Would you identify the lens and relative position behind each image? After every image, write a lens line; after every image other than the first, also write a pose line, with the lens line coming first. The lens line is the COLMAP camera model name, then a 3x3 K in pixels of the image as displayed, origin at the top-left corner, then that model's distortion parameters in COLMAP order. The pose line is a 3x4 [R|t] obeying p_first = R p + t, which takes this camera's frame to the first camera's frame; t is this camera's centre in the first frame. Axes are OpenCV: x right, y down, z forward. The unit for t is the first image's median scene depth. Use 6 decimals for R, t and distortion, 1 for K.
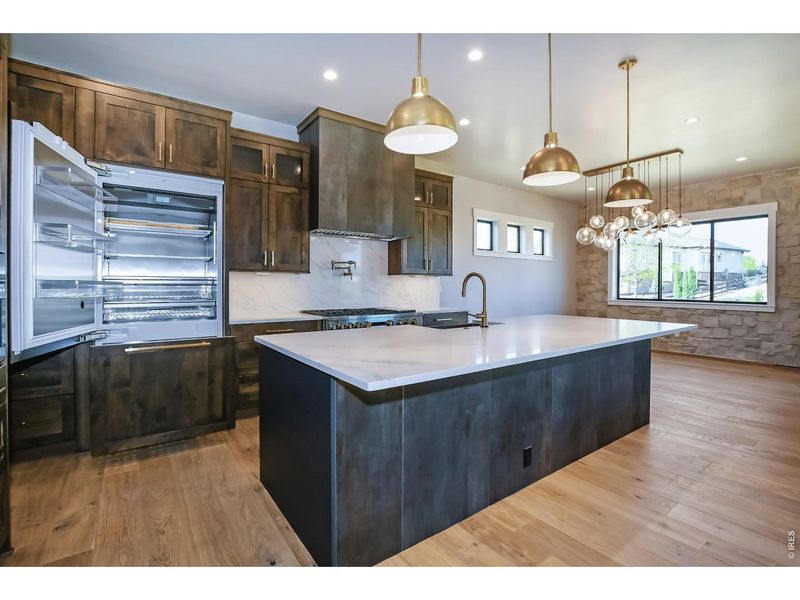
lens RADIAL K [[371.3, 0, 397.7], [0, 371.3, 290.4], [0, 0, 1]] dist [-0.028011, -0.005049]
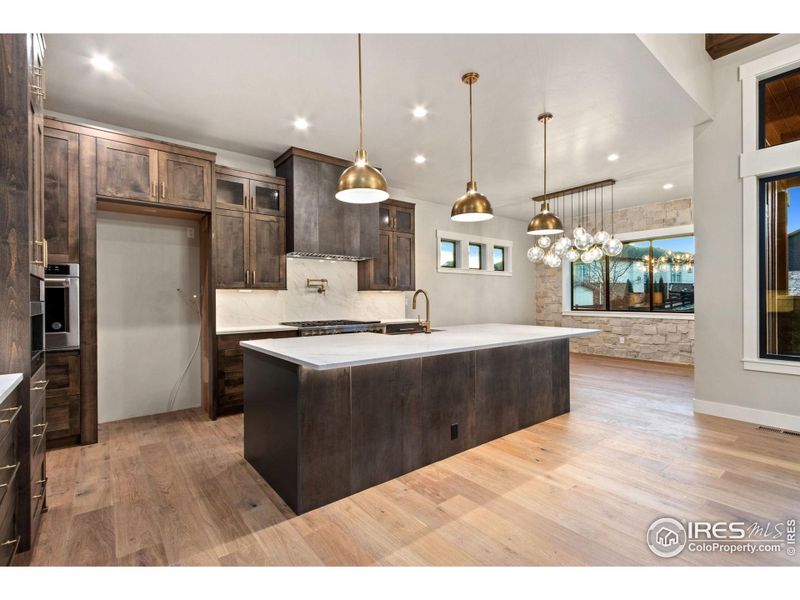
lens RADIAL K [[371.3, 0, 403.4], [0, 371.3, 300.2], [0, 0, 1]] dist [-0.028011, -0.005049]
pose [[0.998124, -0.009758, 0.060441, 0.058135], [0.010460, 0.999881, -0.011317, 0.001524], [-0.060323, 0.011928, 0.998108, -0.171864]]
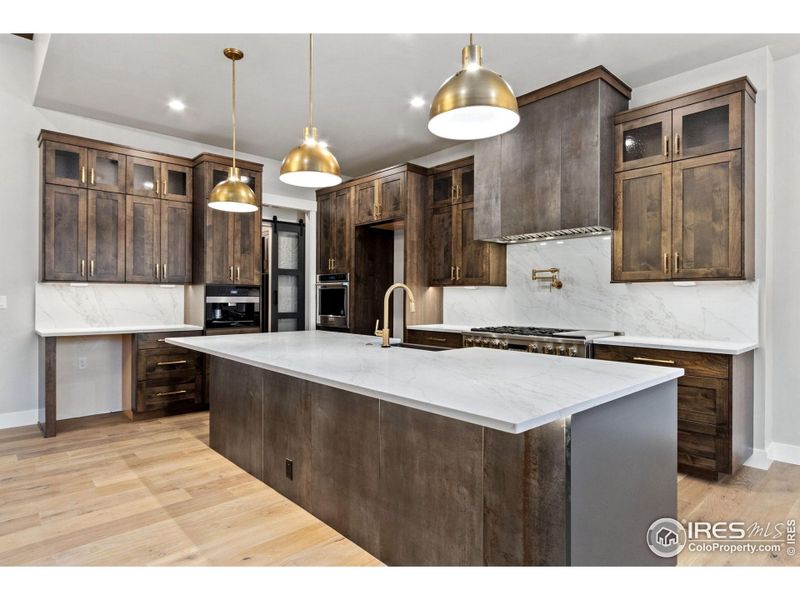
lens RADIAL K [[460.5, 0, 398.5], [0, 460.5, 296.0], [0, 0, 1]] dist [-0.007608, -0.001828]
pose [[0.118839, -0.004684, -0.992903, 0.963970], [-0.015365, 0.999860, -0.006556, -0.010015], [0.992795, 0.016035, 0.118750, 0.671539]]
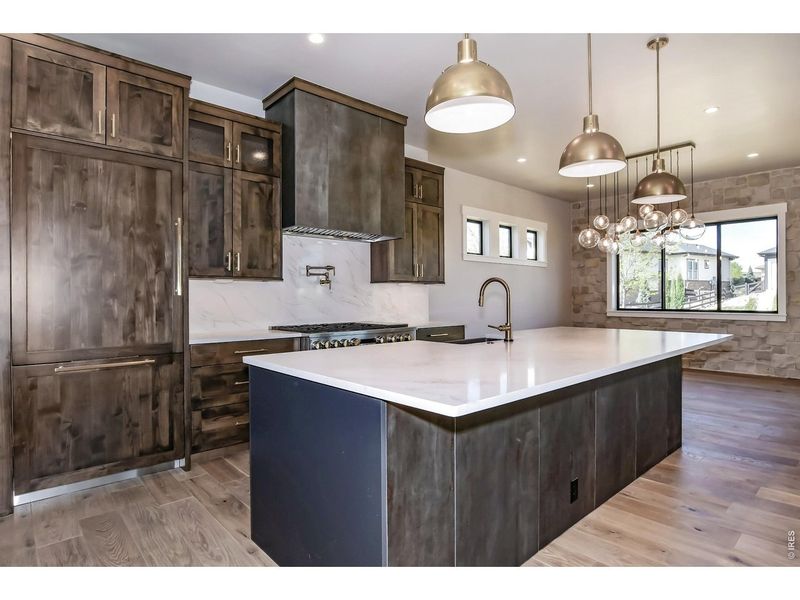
lens RADIAL K [[438.5, 0, 397.4], [0, 438.5, 299.8], [0, 0, 1]] dist [-0.026251, -0.009158]
pose [[0.994251, -0.008572, 0.106734, -0.094959], [0.009534, 0.999918, -0.008509, 0.007542], [-0.106652, 0.009478, 0.994251, 0.019411]]
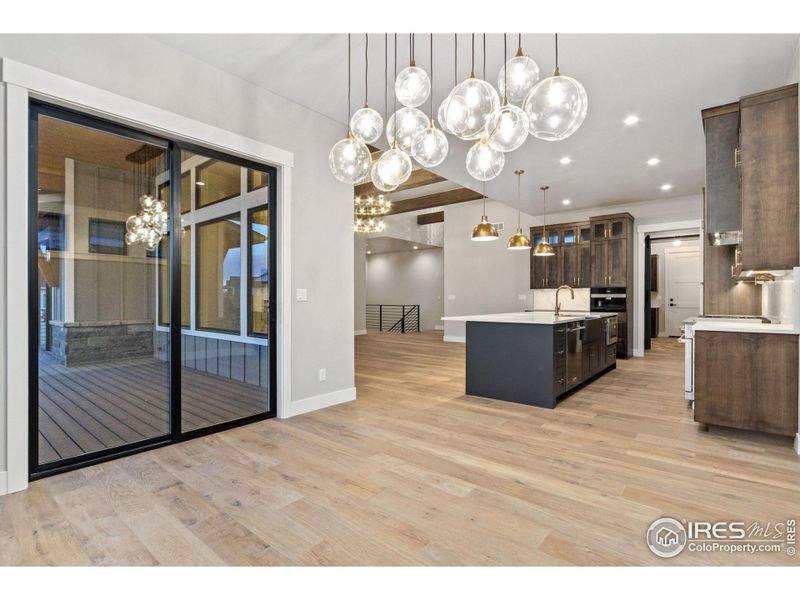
lens RADIAL K [[386.6, 0, 398.1], [0, 386.6, 299.4], [0, 0, 1]] dist [-0.002003, -0.002924]
pose [[-0.963625, -0.001711, -0.267252, 1.148036], [-0.005991, 0.999867, 0.015198, -0.005293], [0.267191, 0.016247, -0.963507, 2.049368]]
